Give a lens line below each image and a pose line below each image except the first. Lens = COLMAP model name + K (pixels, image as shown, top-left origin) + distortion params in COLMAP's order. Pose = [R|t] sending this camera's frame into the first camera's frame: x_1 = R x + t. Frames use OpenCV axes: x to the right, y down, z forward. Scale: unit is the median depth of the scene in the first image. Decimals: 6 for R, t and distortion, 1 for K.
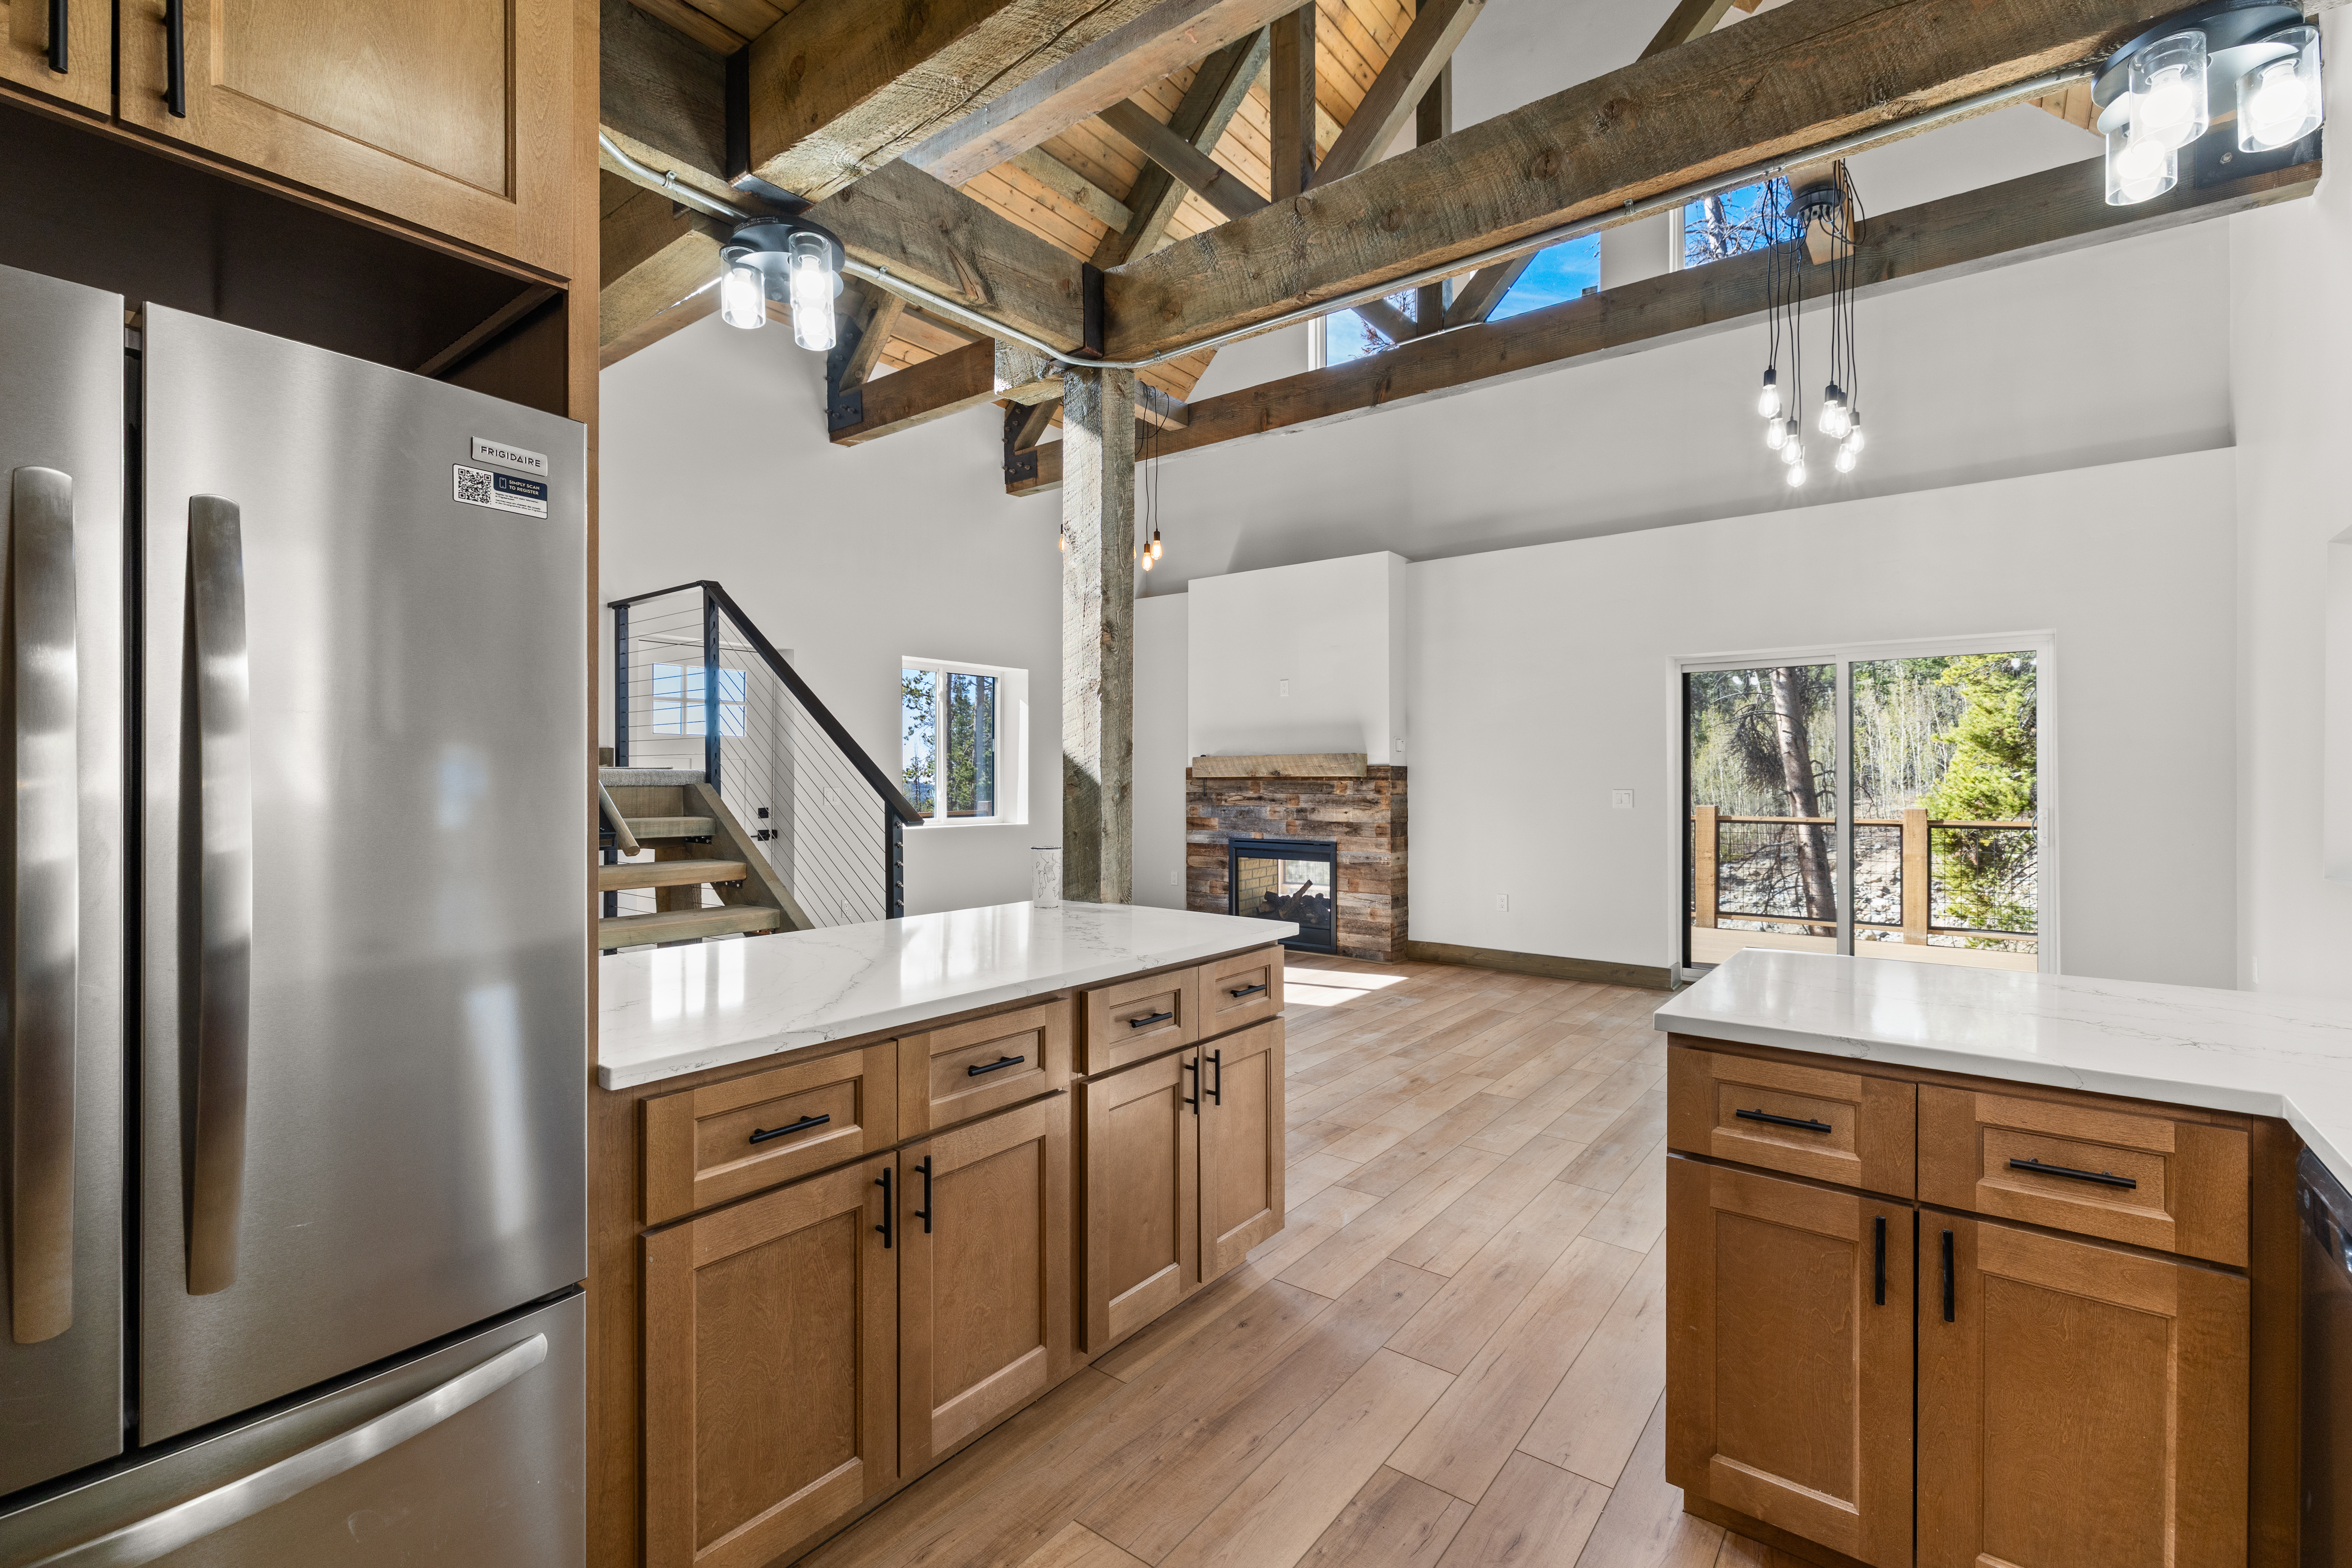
lens RADIAL K [[1032.3, 0, 1168.2], [0, 1032.3, 785.2], [0, 0, 1]] dist [-0.001464, 0.000194]
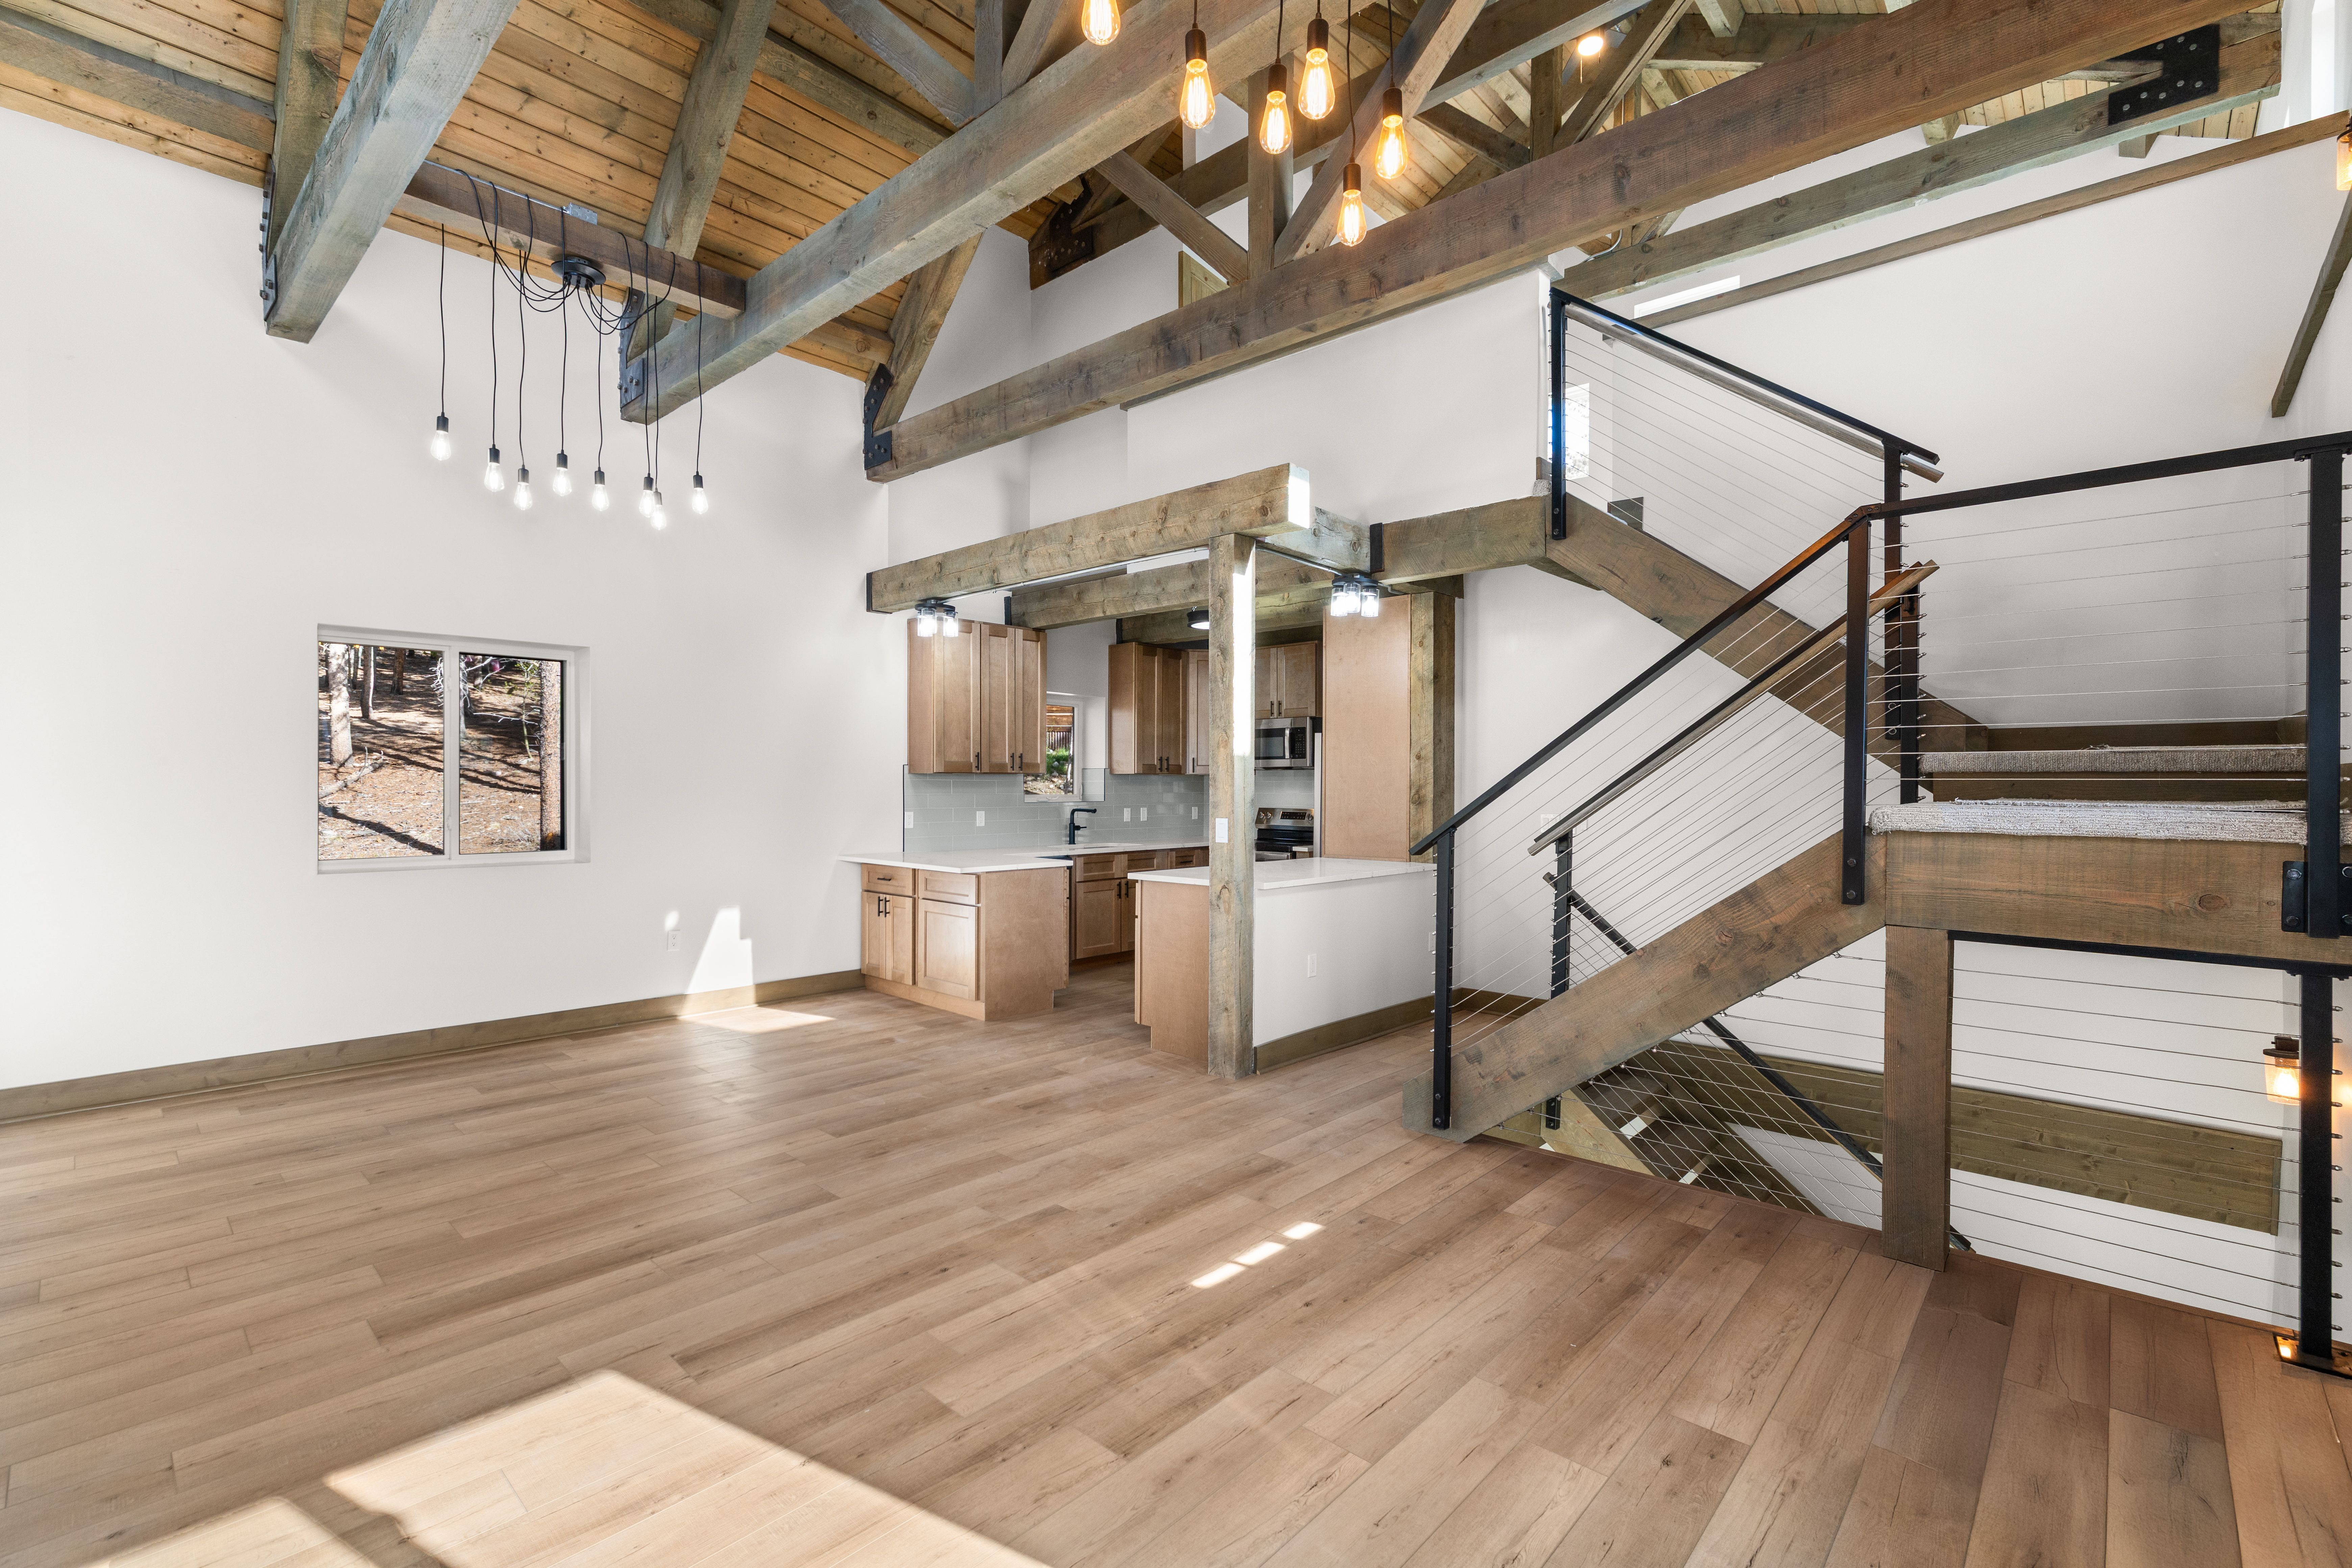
lens RADIAL K [[1032.3, 0, 1168.2], [0, 1032.3, 785.2], [0, 0, 1]] dist [-0.001464, 0.000194]
pose [[-0.995959, -0.005675, 0.089626, -0.049868], [-0.004703, 0.999928, 0.011051, -0.022050], [-0.089682, 0.010585, -0.995914, 1.130688]]
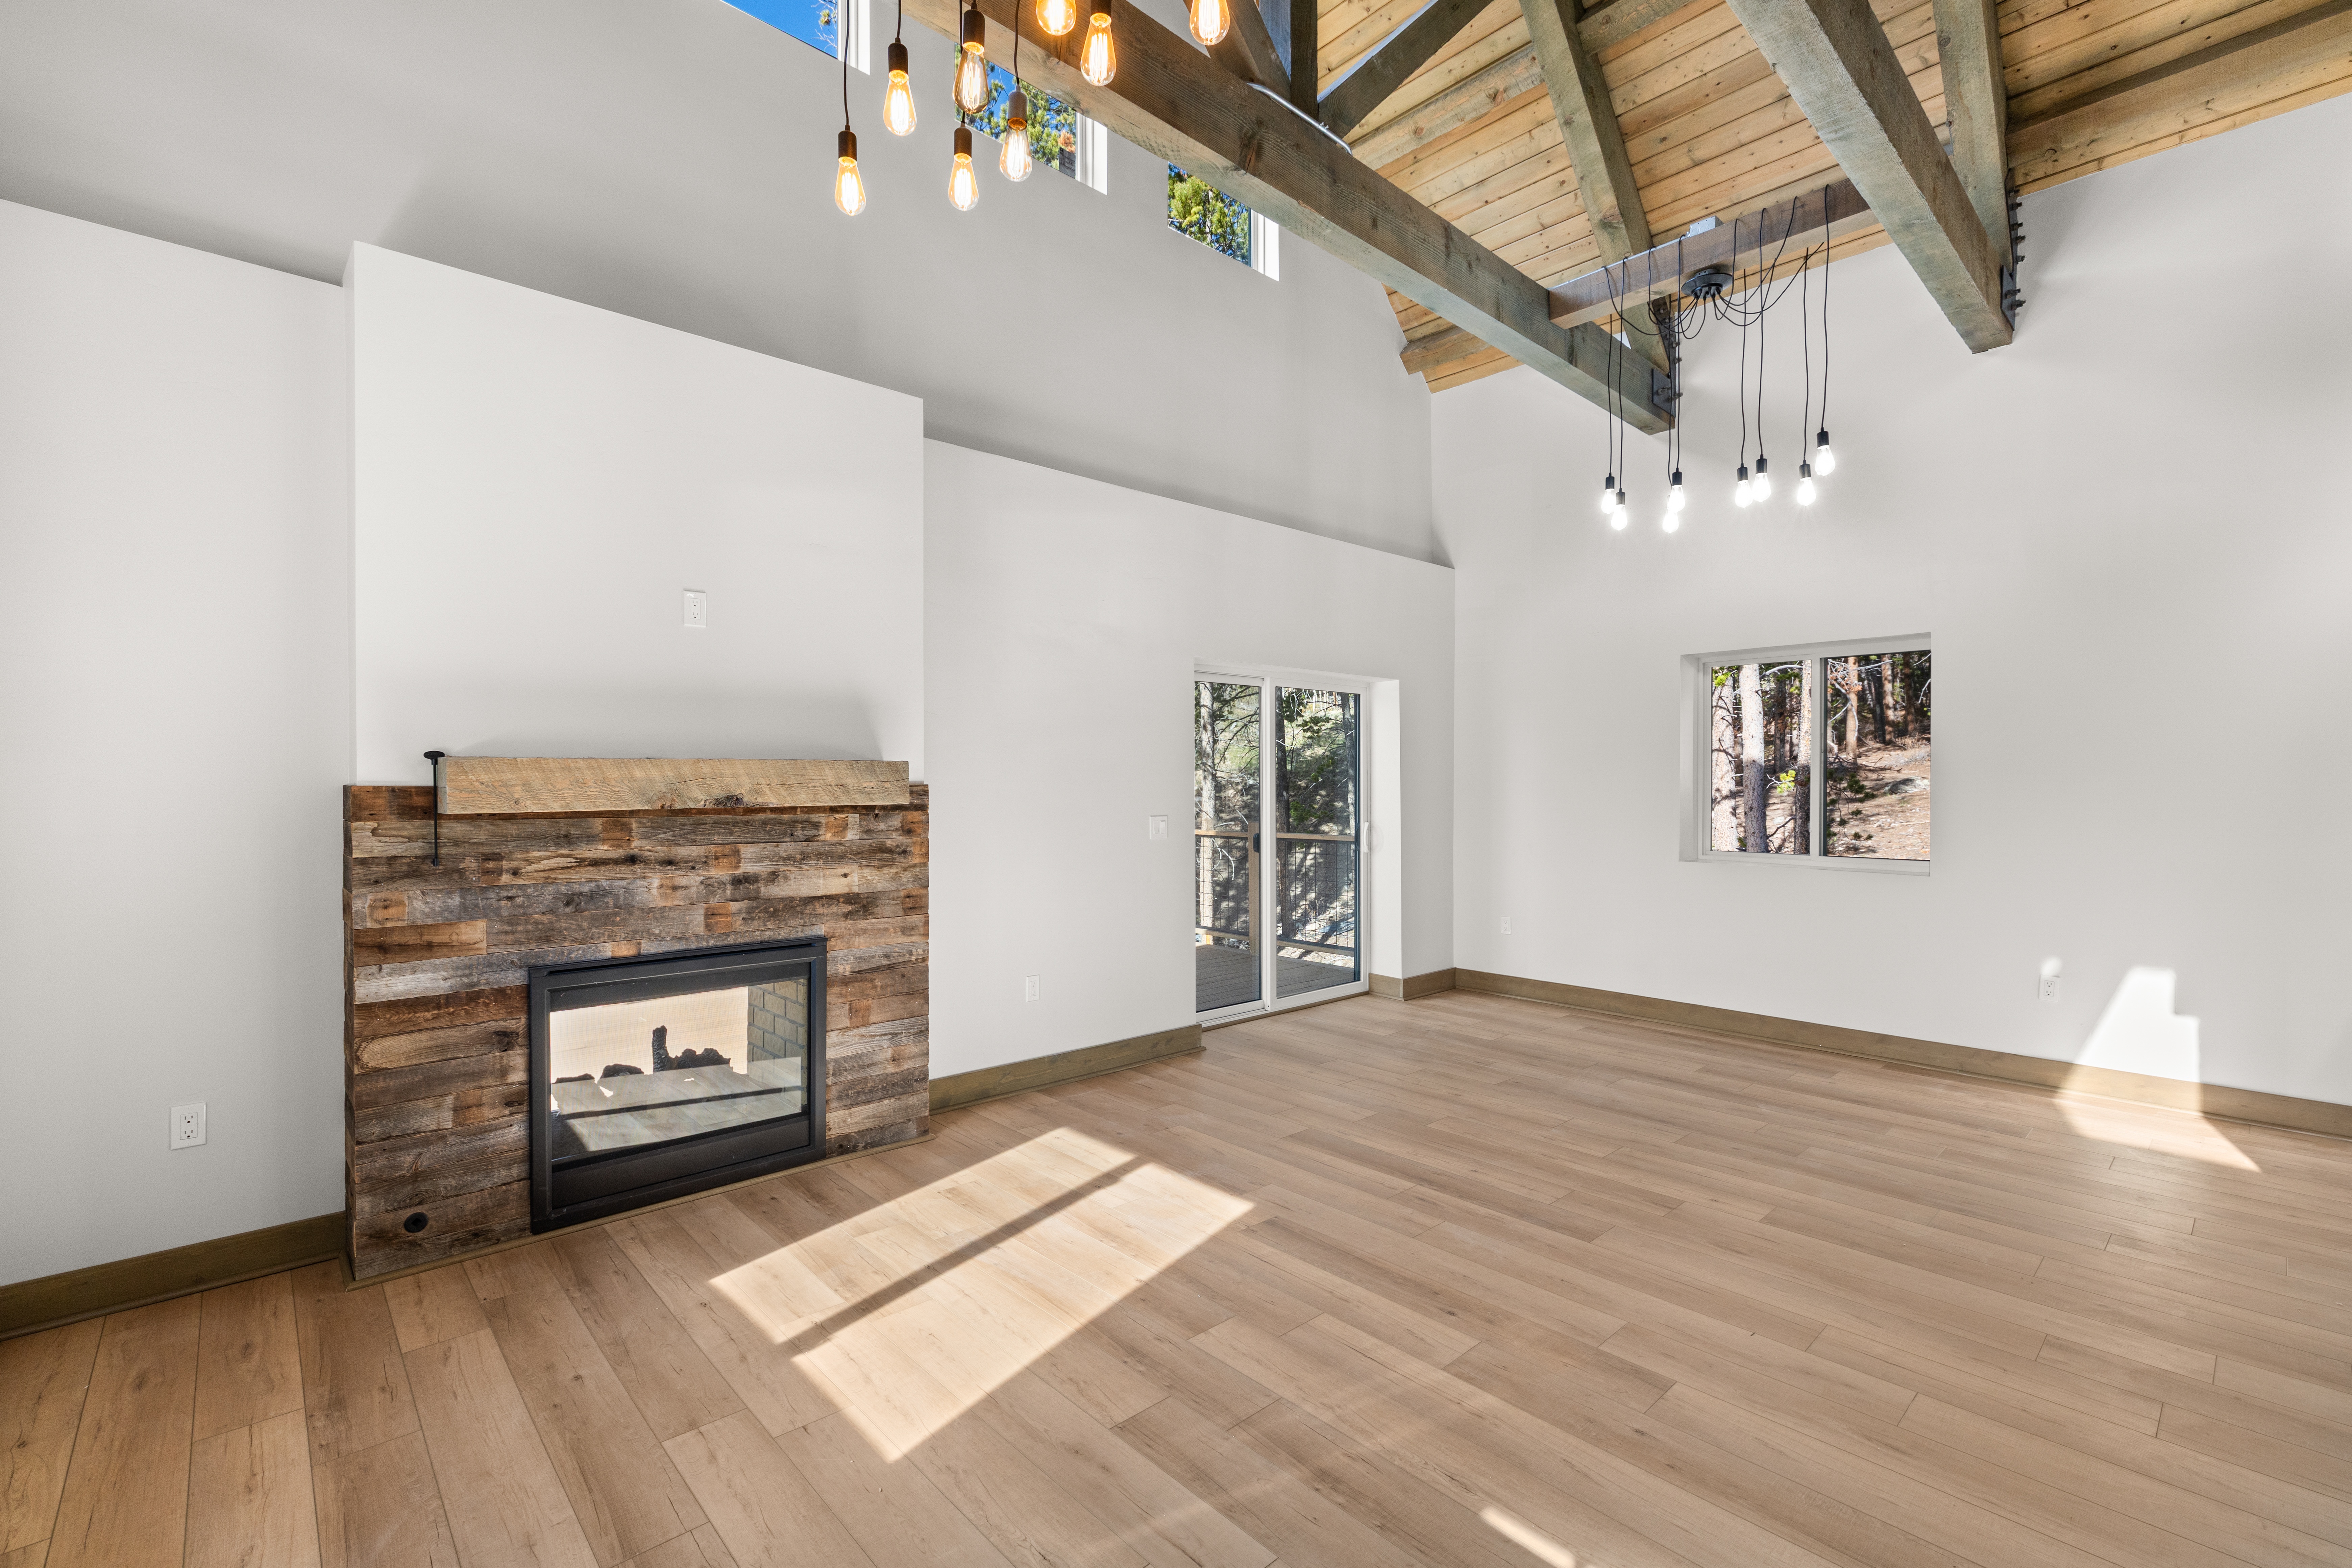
lens RADIAL K [[1032.3, 0, 1168.2], [0, 1032.3, 785.2], [0, 0, 1]] dist [-0.001464, 0.000194]
pose [[0.170034, -0.004545, 0.985428, -0.313692], [0.005498, 0.999978, 0.003664, -0.019705], [-0.985423, 0.004795, 0.170055, 0.770105]]
